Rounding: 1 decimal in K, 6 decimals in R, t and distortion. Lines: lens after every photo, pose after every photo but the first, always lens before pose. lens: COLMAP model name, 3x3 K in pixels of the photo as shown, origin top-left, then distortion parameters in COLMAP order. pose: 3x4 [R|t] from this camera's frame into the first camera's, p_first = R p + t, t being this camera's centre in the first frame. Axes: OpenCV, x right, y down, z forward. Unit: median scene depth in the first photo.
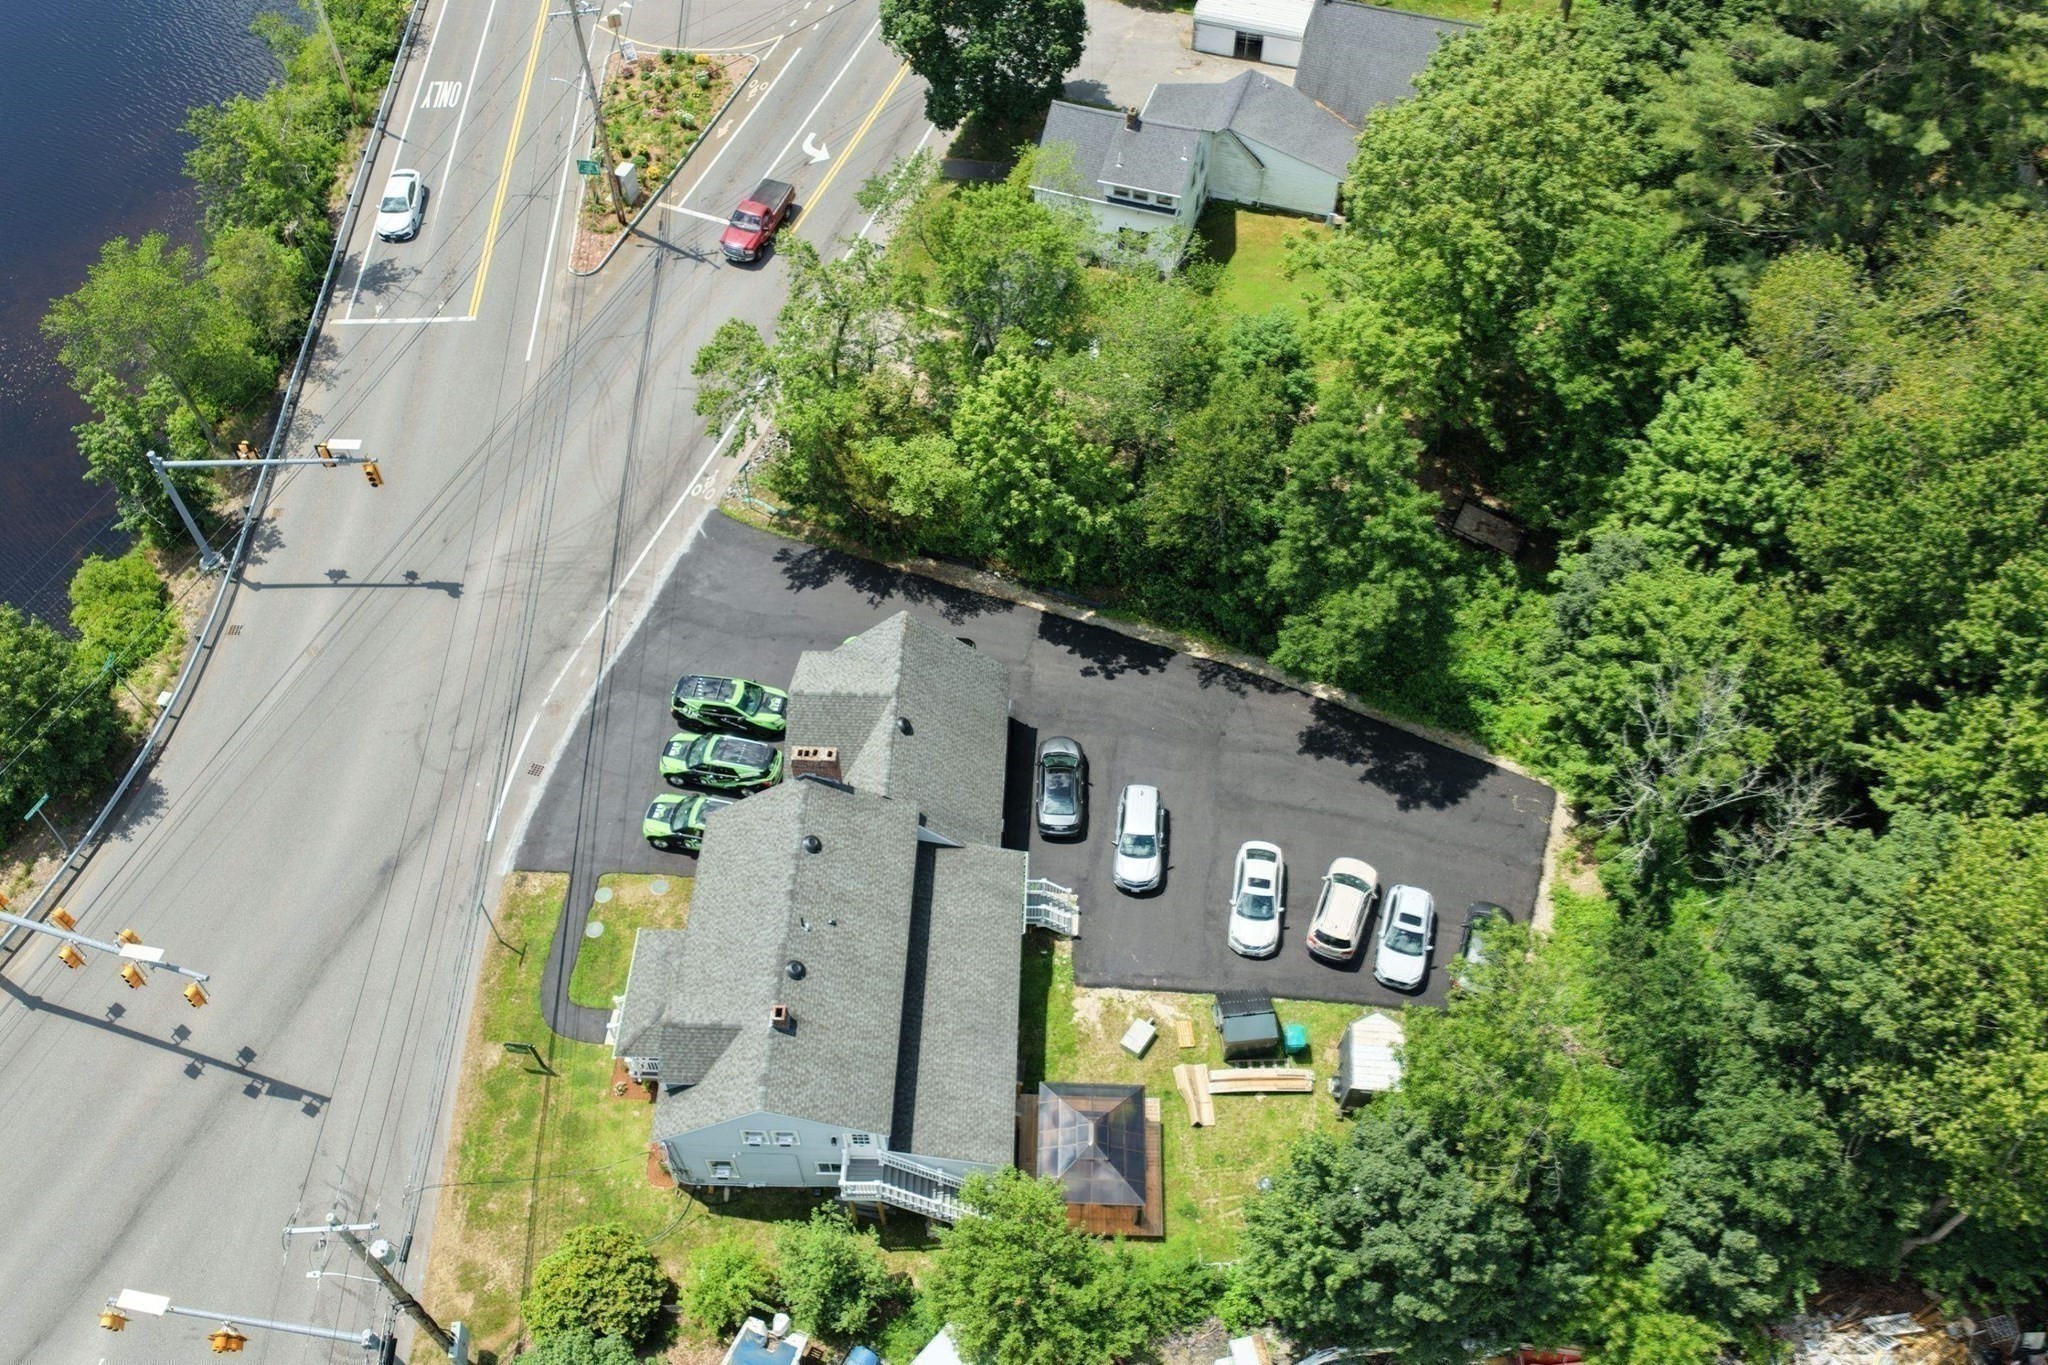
lens RADIAL K [[1709.5, 0, 1026.1], [0, 1709.5, 677.9], [0, 0, 1]] dist [-0.012711, 0.048353]
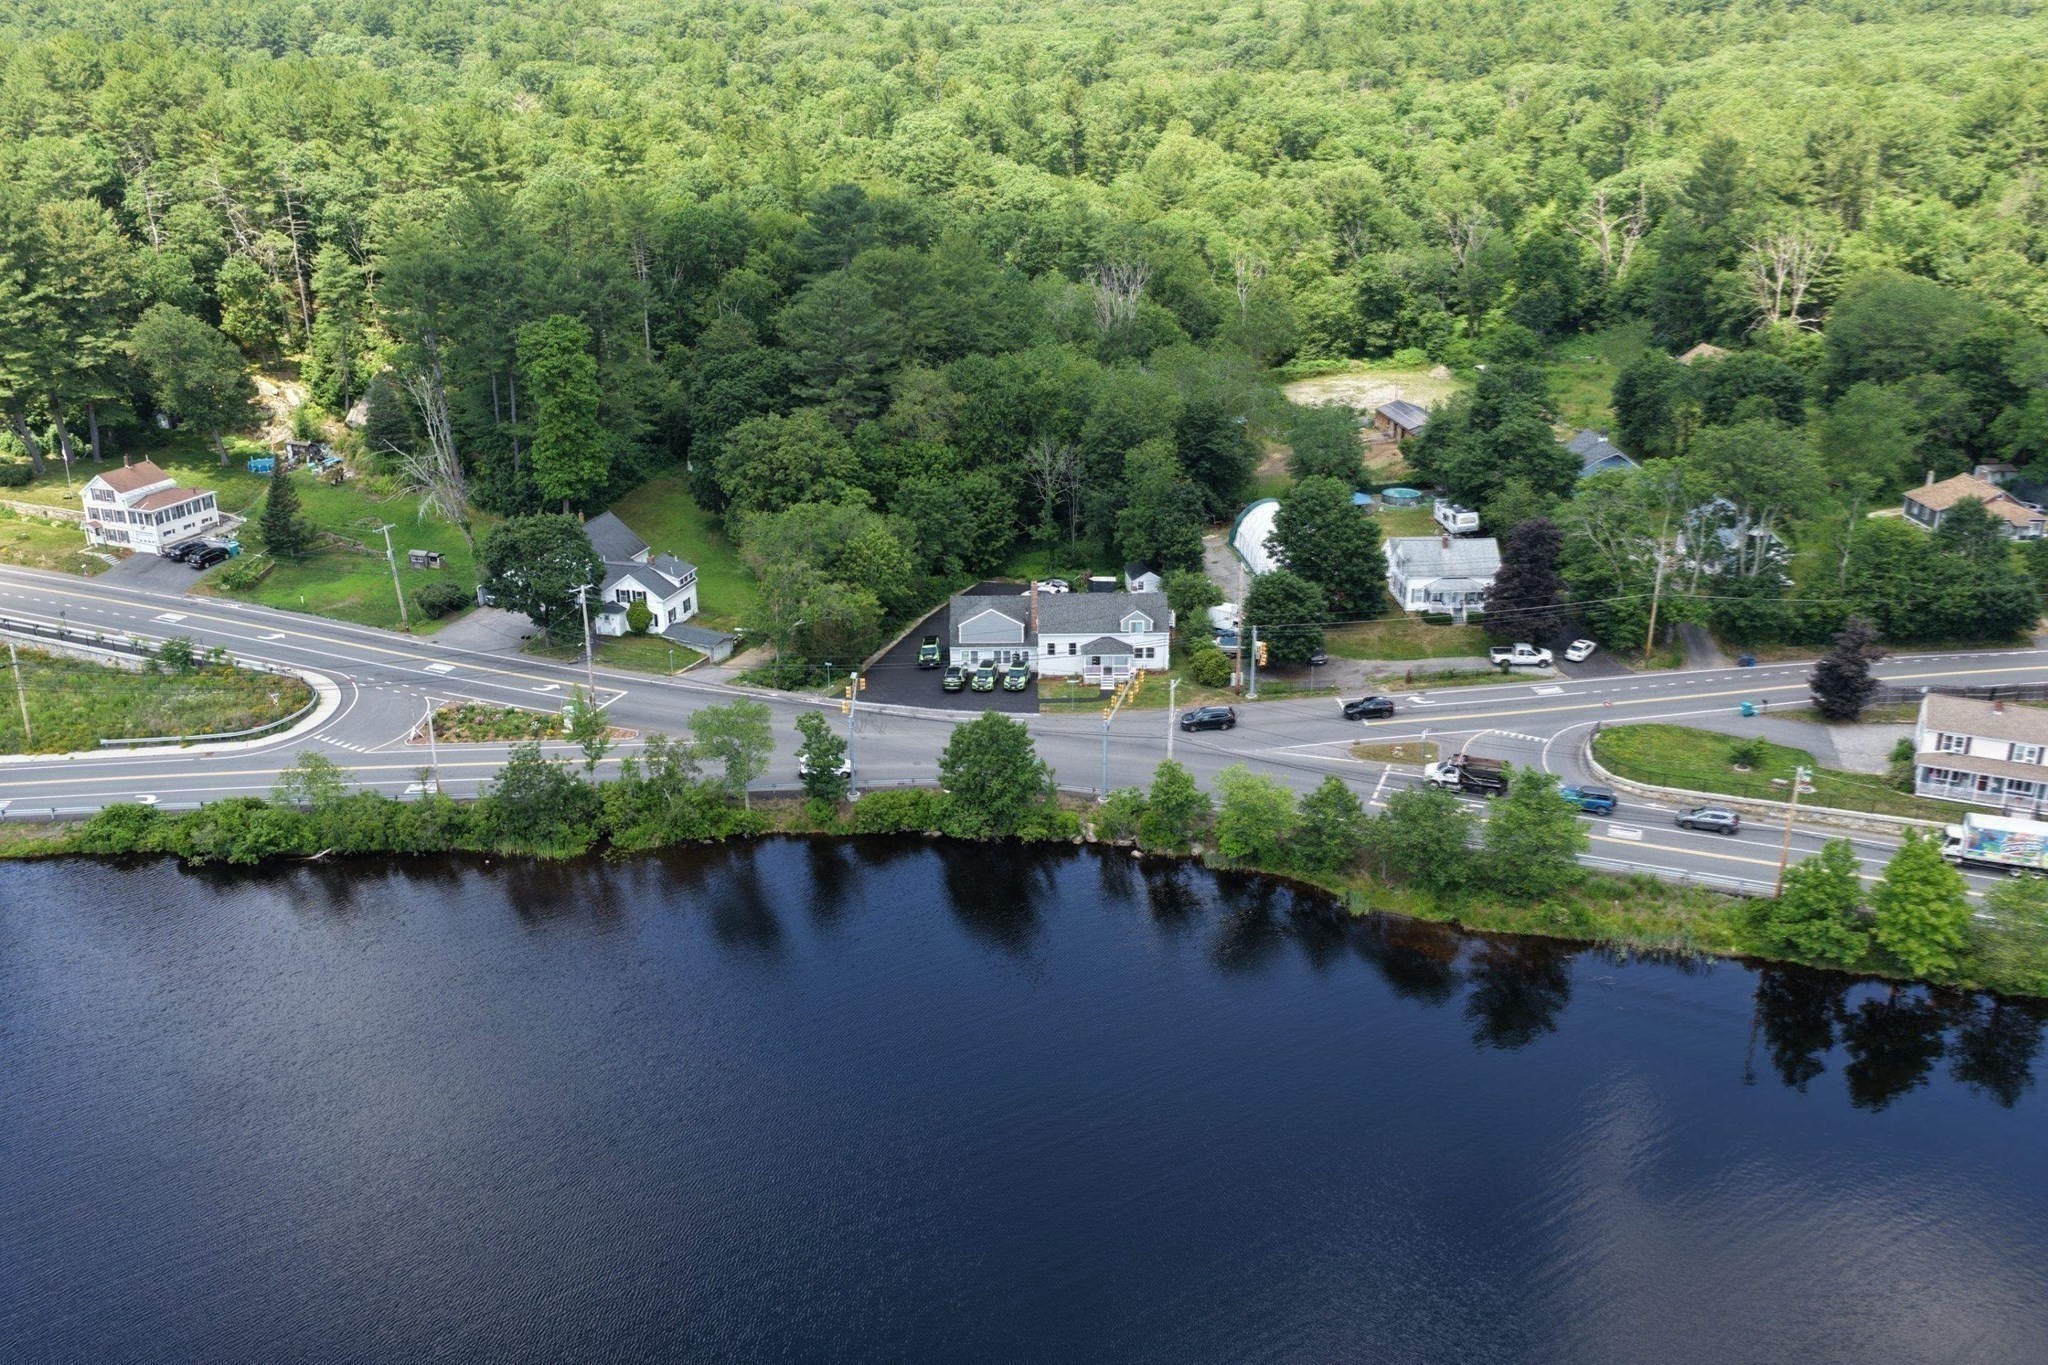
lens RADIAL K [[1709.5, 0, 1029.0], [0, 1709.5, 677.6], [0, 0, 1]] dist [-0.012711, 0.048353]
pose [[-0.053607, -0.352969, 0.934098, -2.357817], [0.793812, 0.552439, 0.254308, -0.496952], [-0.605795, 0.755131, 0.250576, 0.365488]]
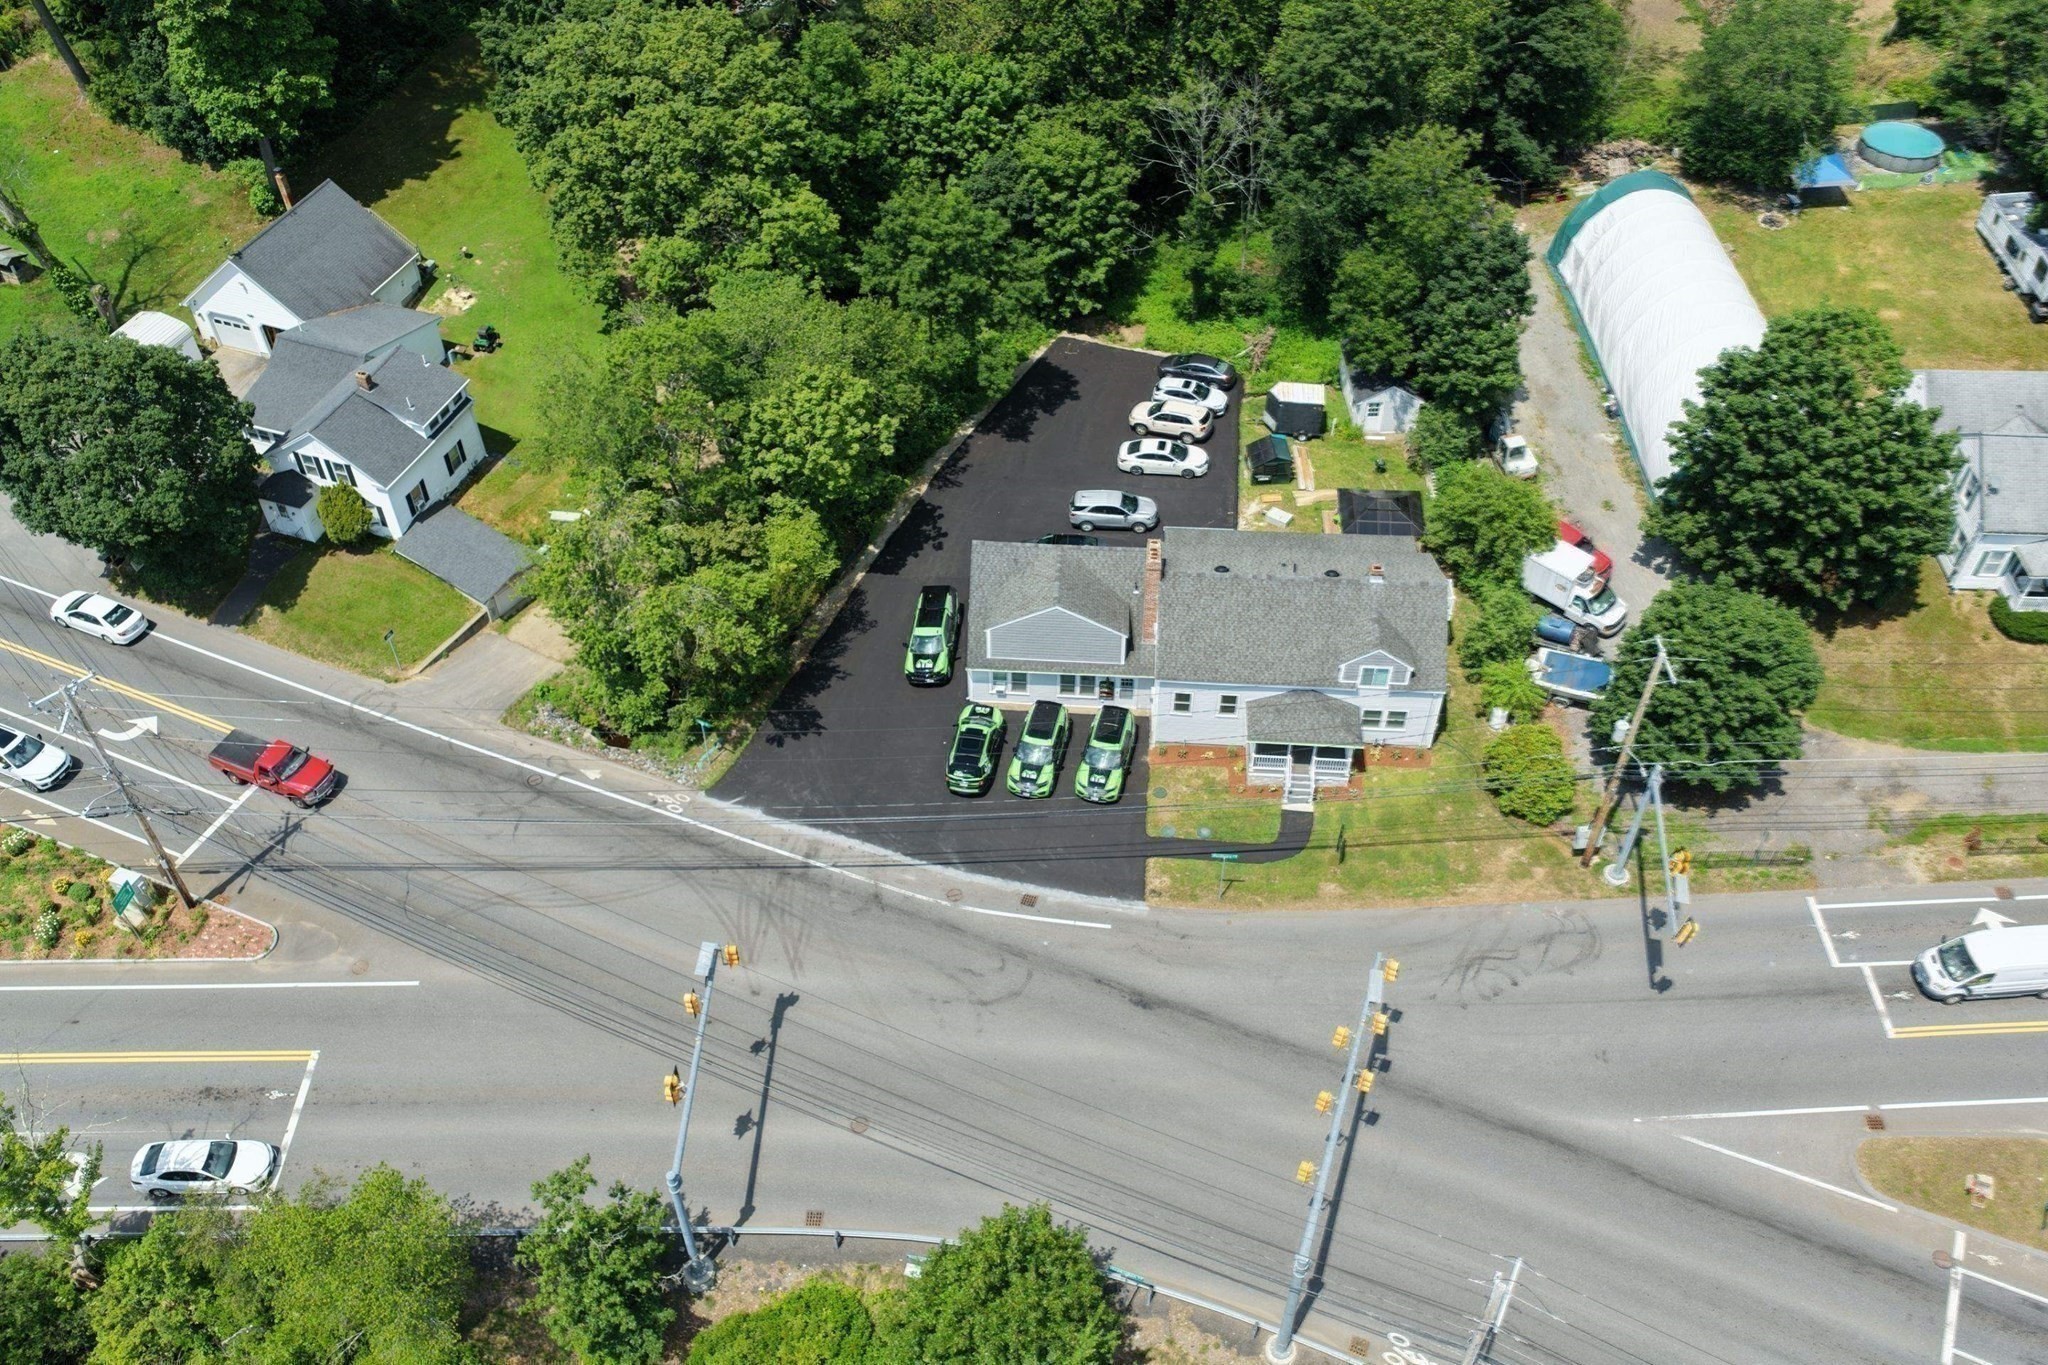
lens RADIAL K [[1709.5, 0, 1034.2], [0, 1709.5, 674.5], [0, 0, 1]] dist [-0.012711, 0.048353]
pose [[0.022357, -0.714768, 0.699004, -0.907466], [0.792624, 0.438789, 0.423333, -0.438971], [-0.609300, 0.544583, 0.576353, 0.328246]]
